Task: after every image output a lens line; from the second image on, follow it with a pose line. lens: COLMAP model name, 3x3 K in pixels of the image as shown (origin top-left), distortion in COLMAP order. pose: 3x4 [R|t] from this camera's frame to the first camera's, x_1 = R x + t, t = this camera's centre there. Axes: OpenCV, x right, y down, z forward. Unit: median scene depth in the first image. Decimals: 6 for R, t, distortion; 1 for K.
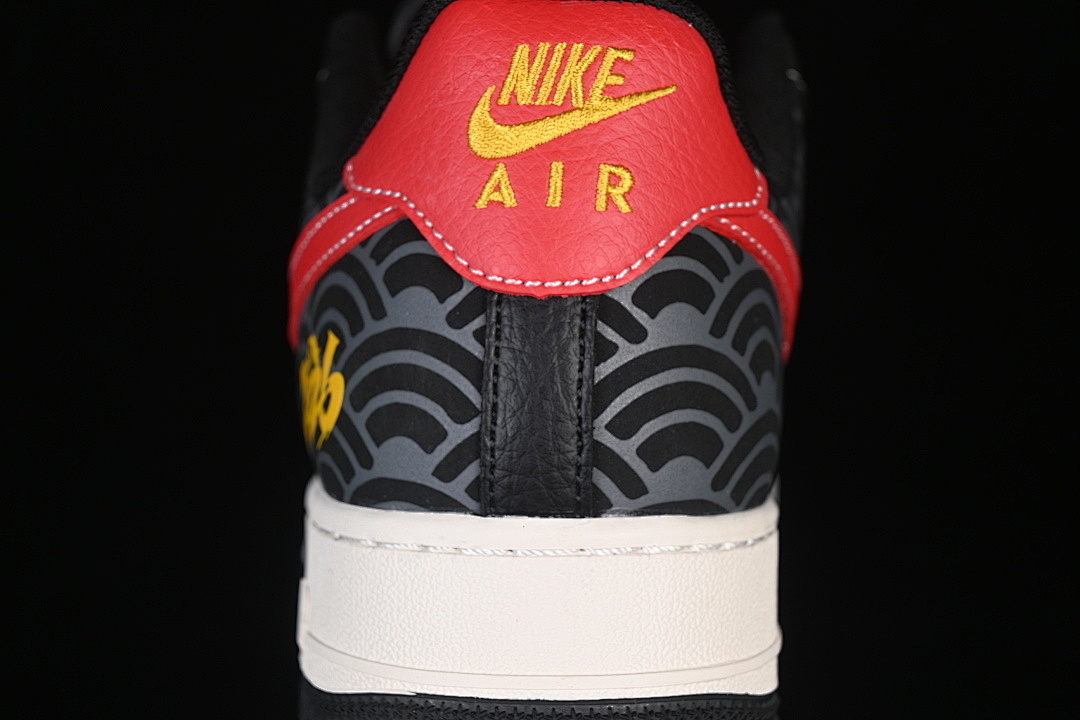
lens RADIAL K [[2513.9, 0, 539.5], [0, 2513.9, 361.2], [0, 0, 1]] dist [-0.027141, 0.000000]
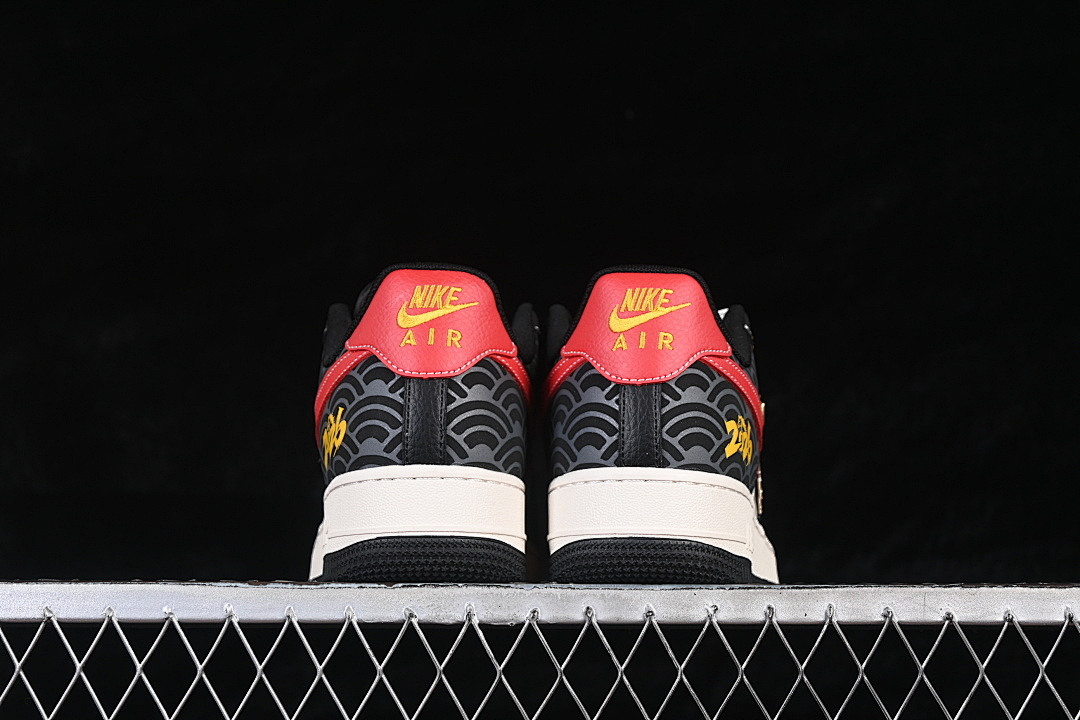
lens RADIAL K [[2513.9, 0, 533.4], [0, 2513.9, 357.9], [0, 0, 1]] dist [-0.027141, 0.000000]
pose [[0.998777, -0.003057, 0.049356, -0.016251], [0.014245, 0.973569, -0.227947, 0.534459], [-0.047355, 0.228371, 0.972422, -1.491525]]
